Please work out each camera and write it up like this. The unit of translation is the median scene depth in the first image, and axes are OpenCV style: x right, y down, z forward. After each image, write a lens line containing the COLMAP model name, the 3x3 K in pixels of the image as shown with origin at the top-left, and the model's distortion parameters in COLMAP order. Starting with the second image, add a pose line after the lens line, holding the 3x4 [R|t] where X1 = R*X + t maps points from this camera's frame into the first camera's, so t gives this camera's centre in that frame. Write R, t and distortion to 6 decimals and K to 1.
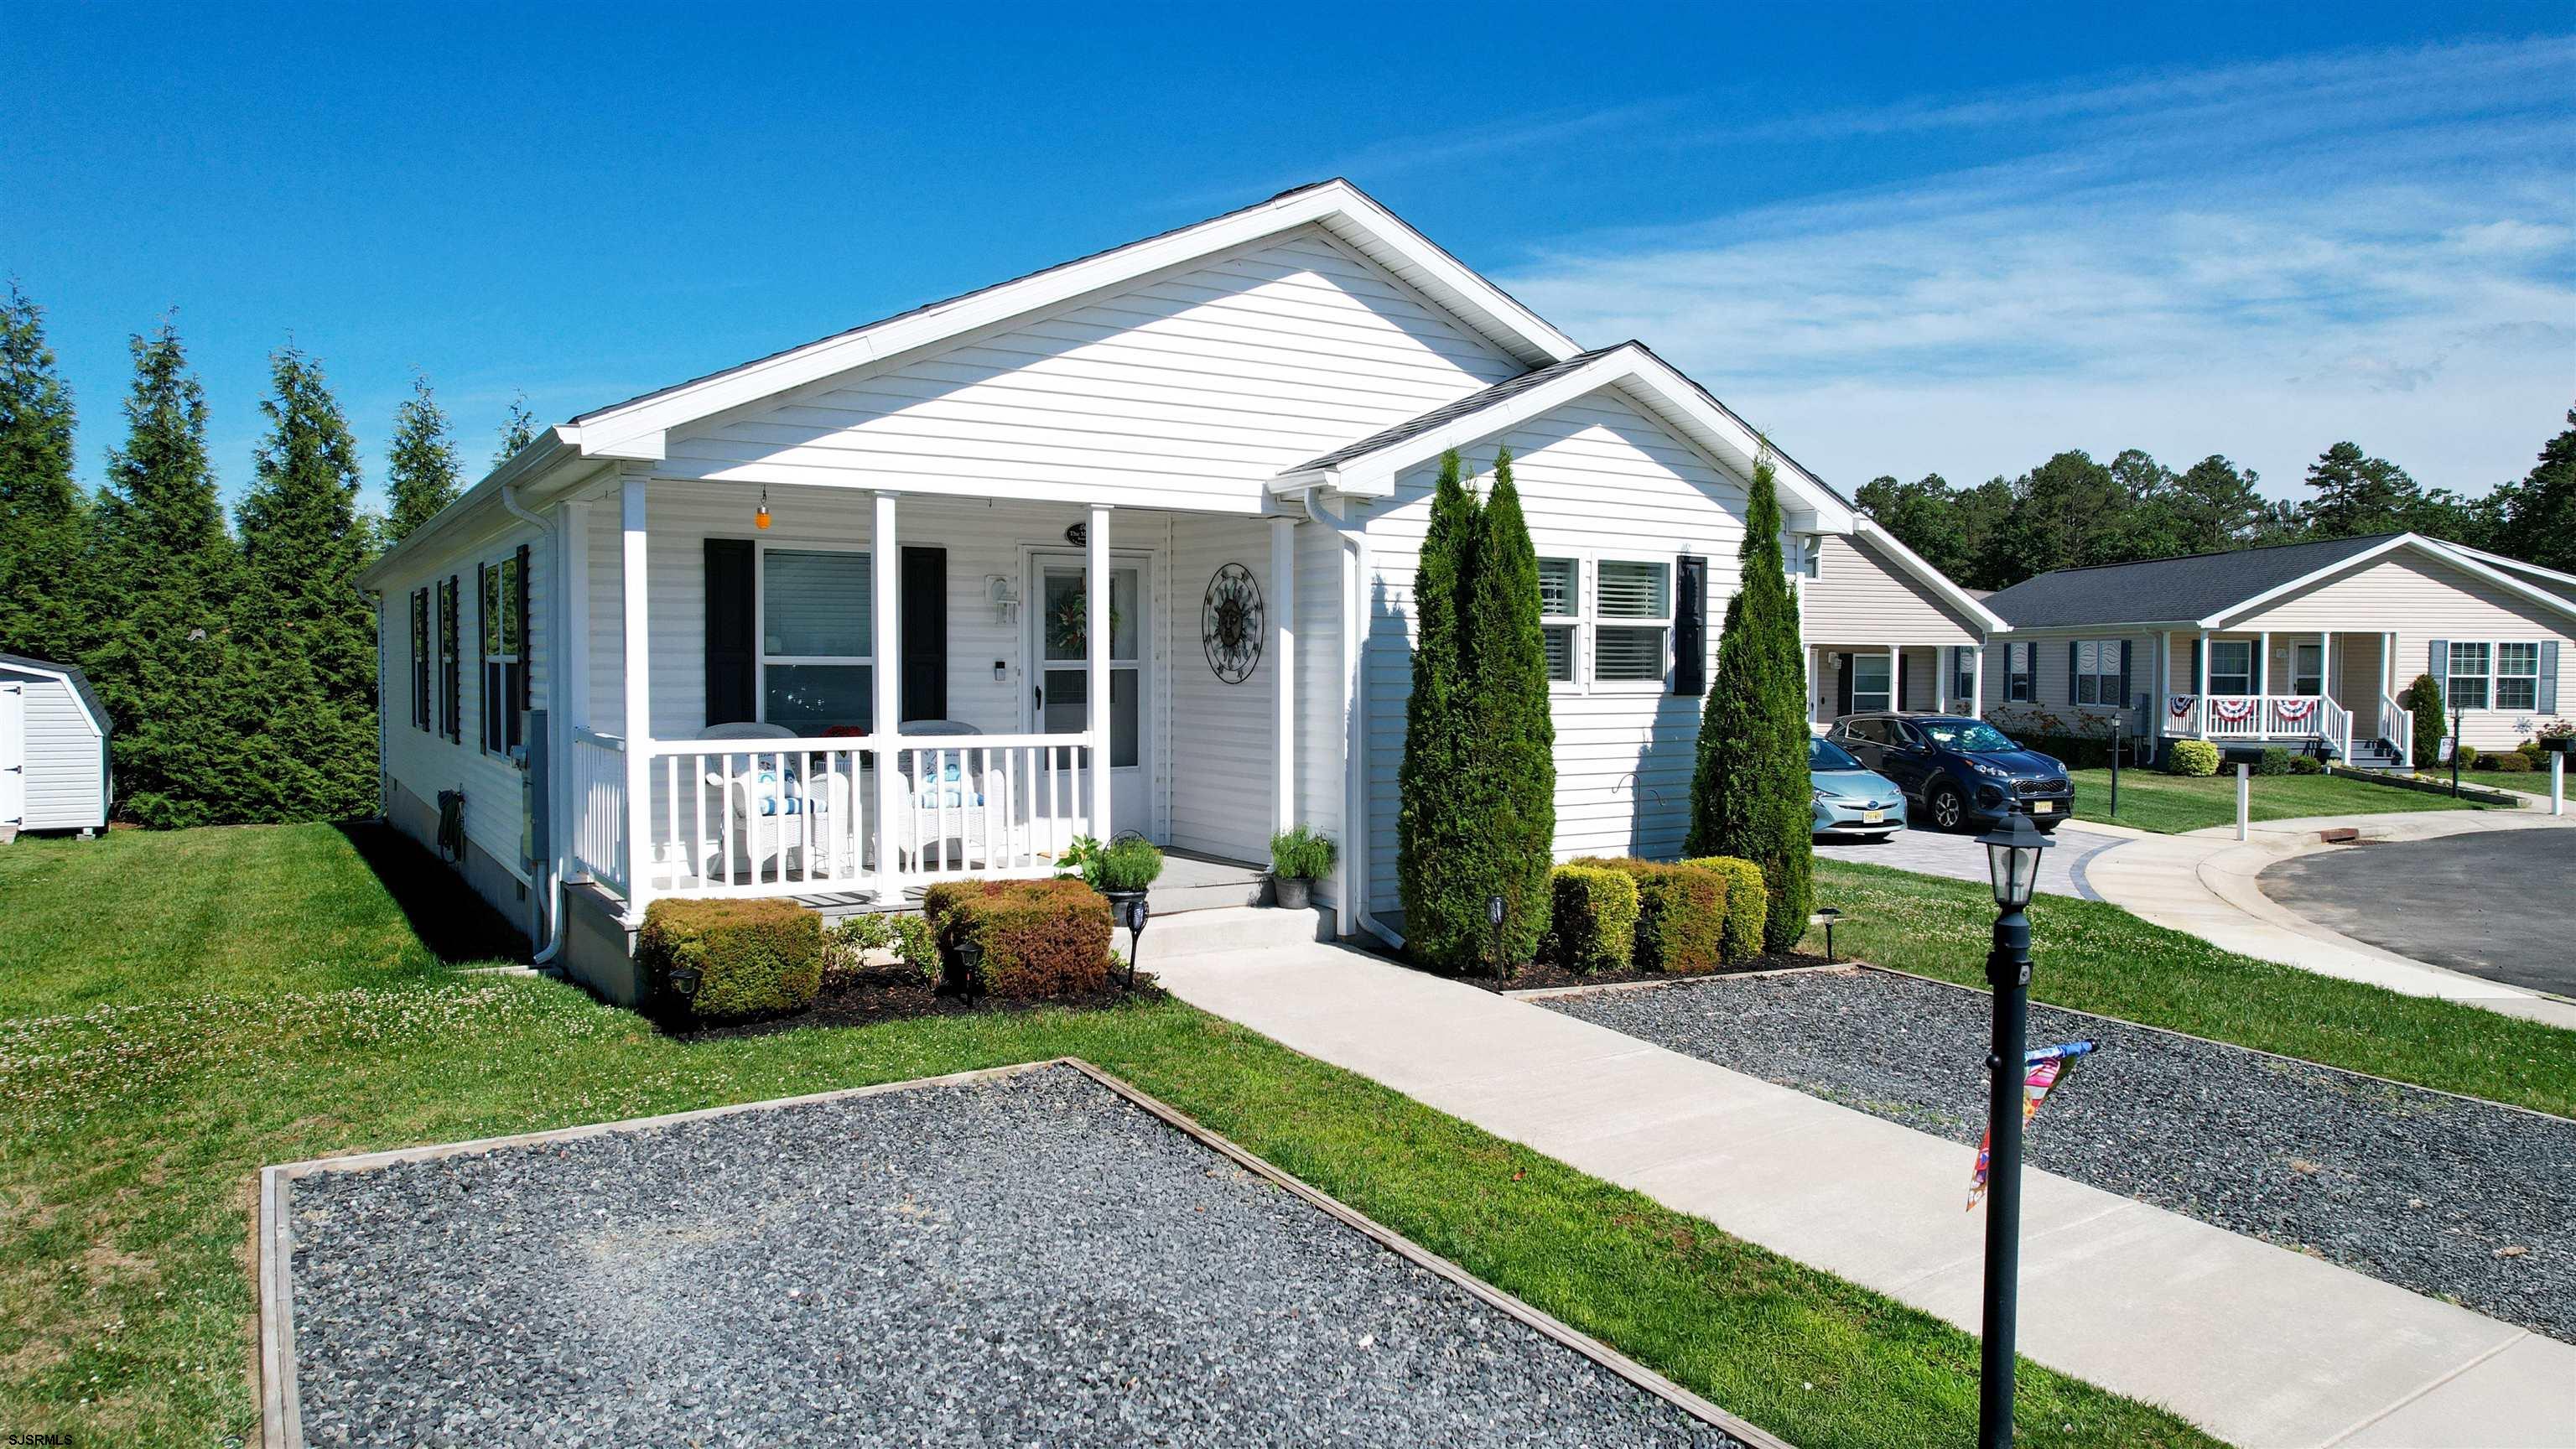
lens RADIAL K [[1649.5, 0, 1291.2], [0, 1649.5, 717.7], [0, 0, 1]] dist [-0.075934, 0.069884]
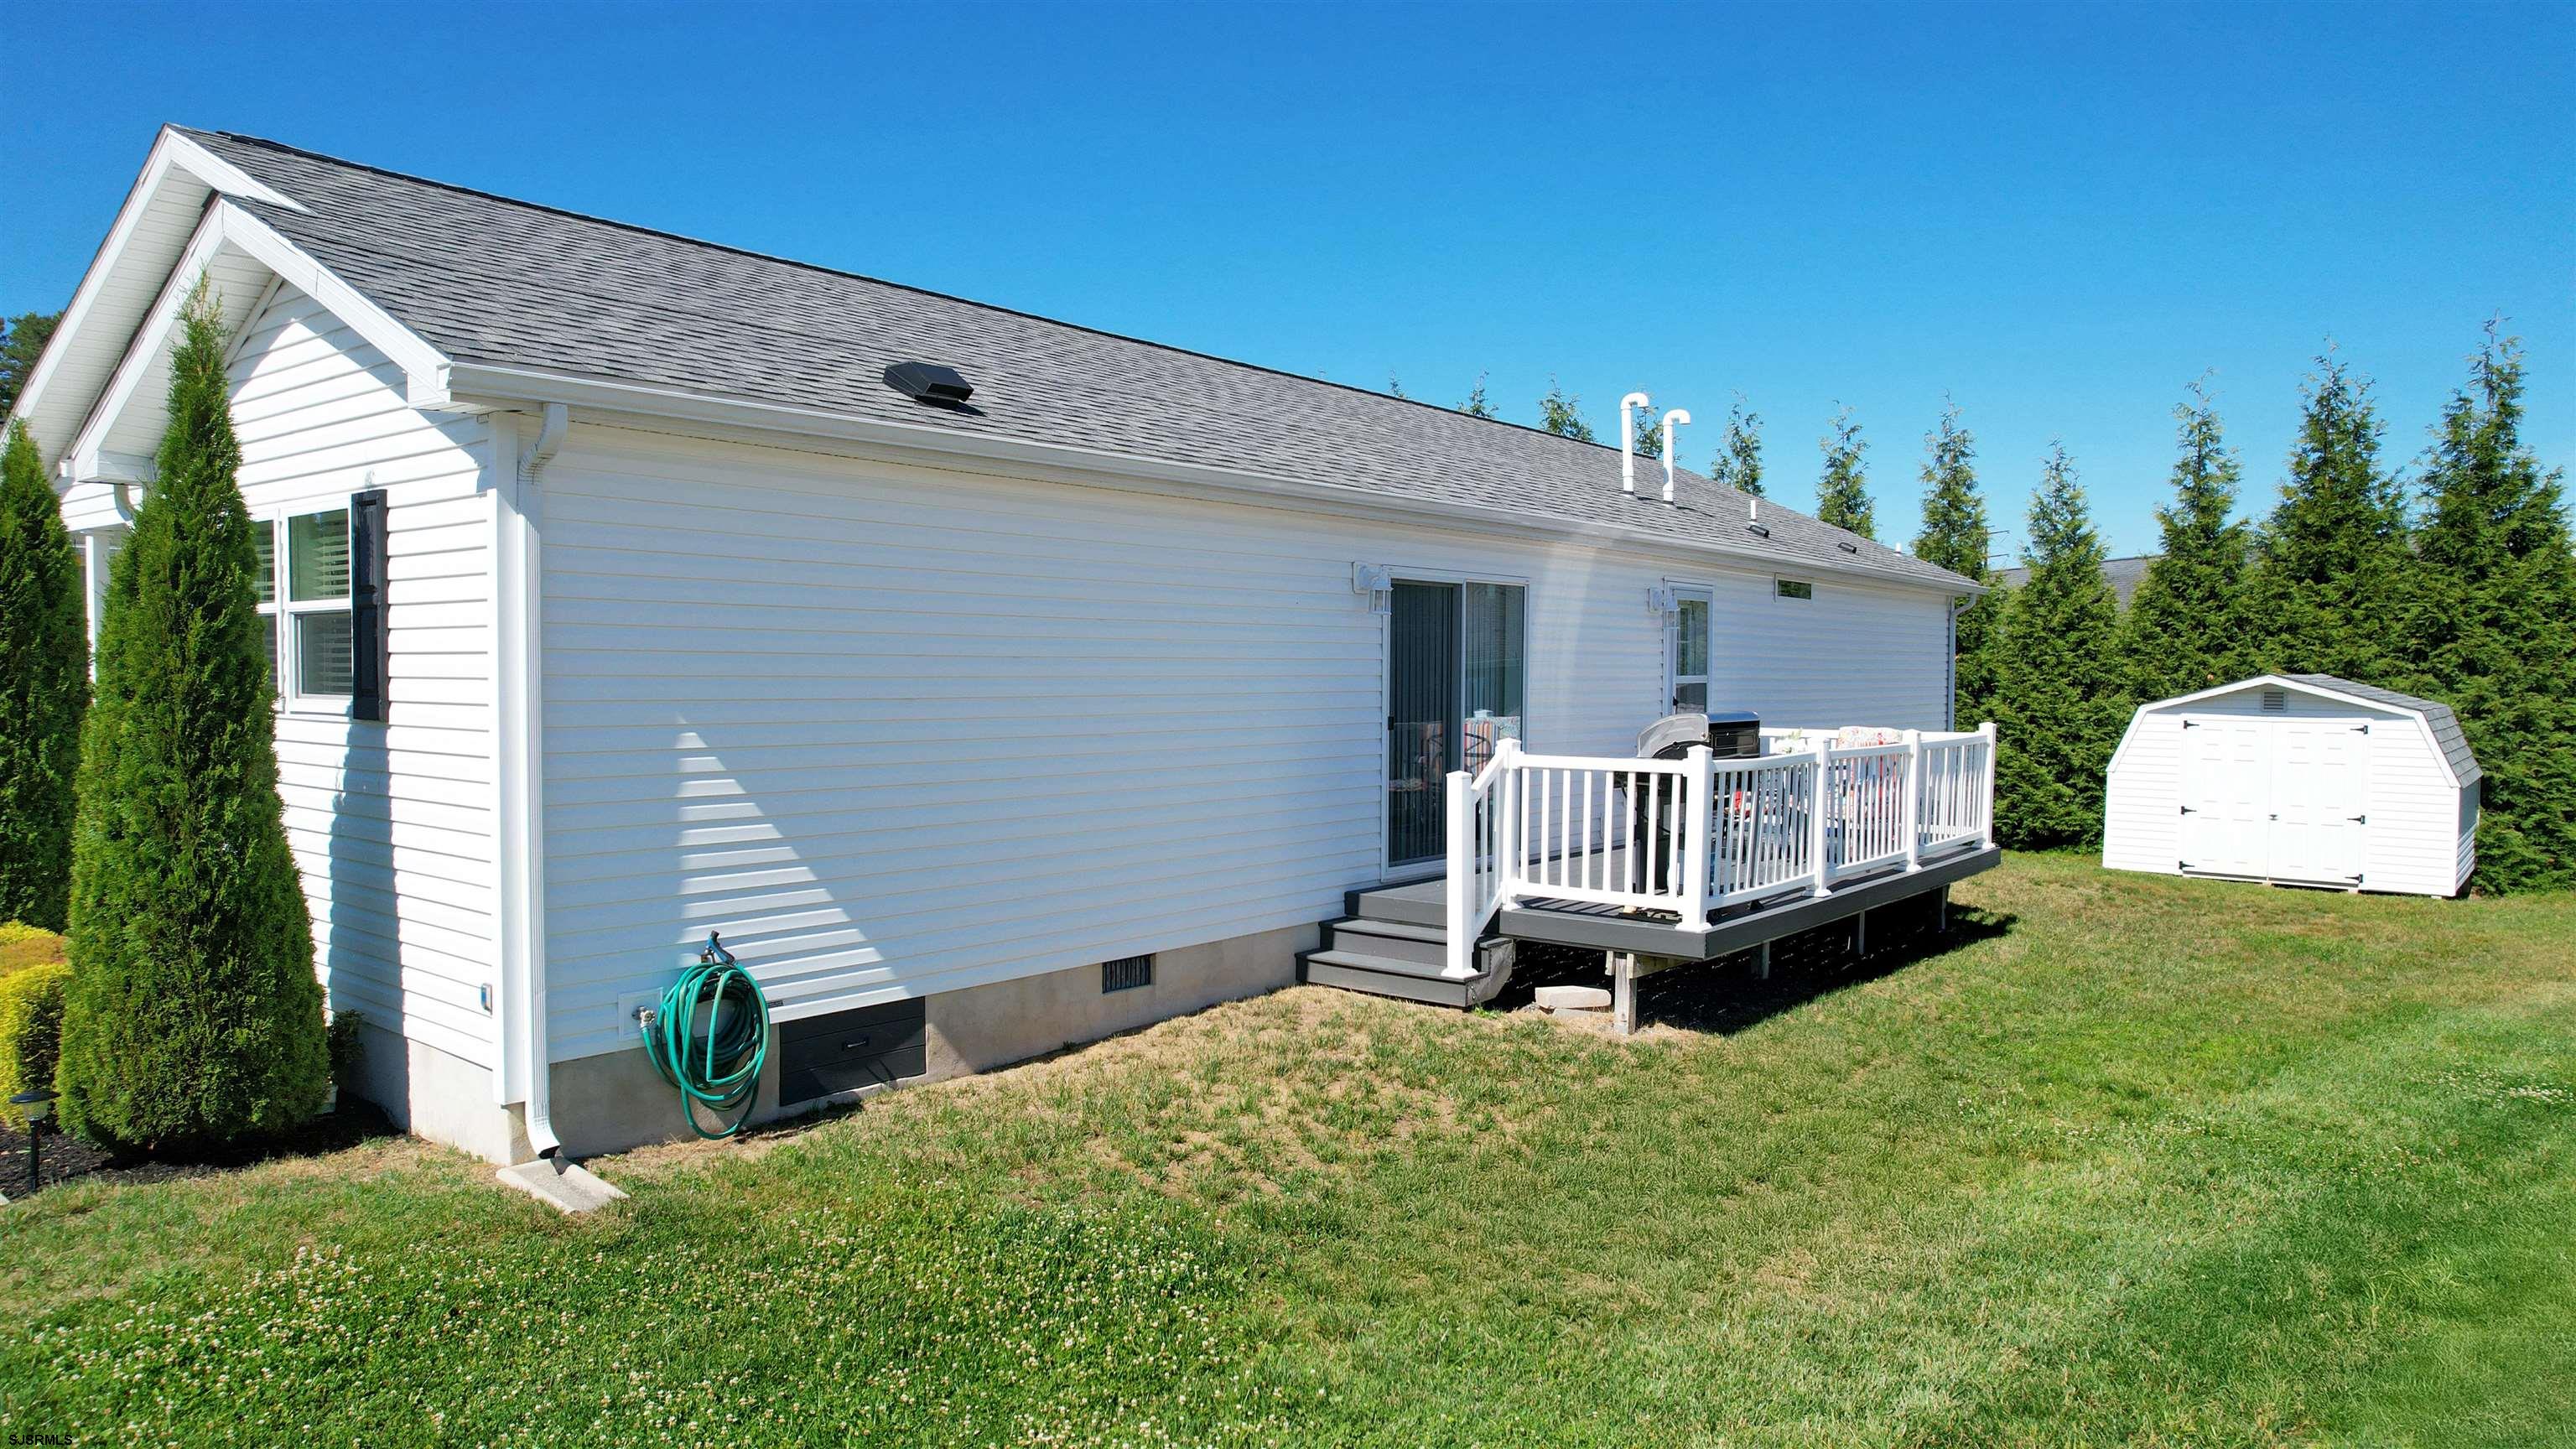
lens RADIAL K [[1649.5, 0, 1282.0], [0, 1649.5, 734.9], [0, 0, 1]] dist [-0.075934, 0.069884]
pose [[0.309702, 0.034723, -0.950199, 0.961560], [-0.037331, 0.999007, 0.024339, -0.037155], [0.950101, 0.027934, 0.310691, 1.182162]]
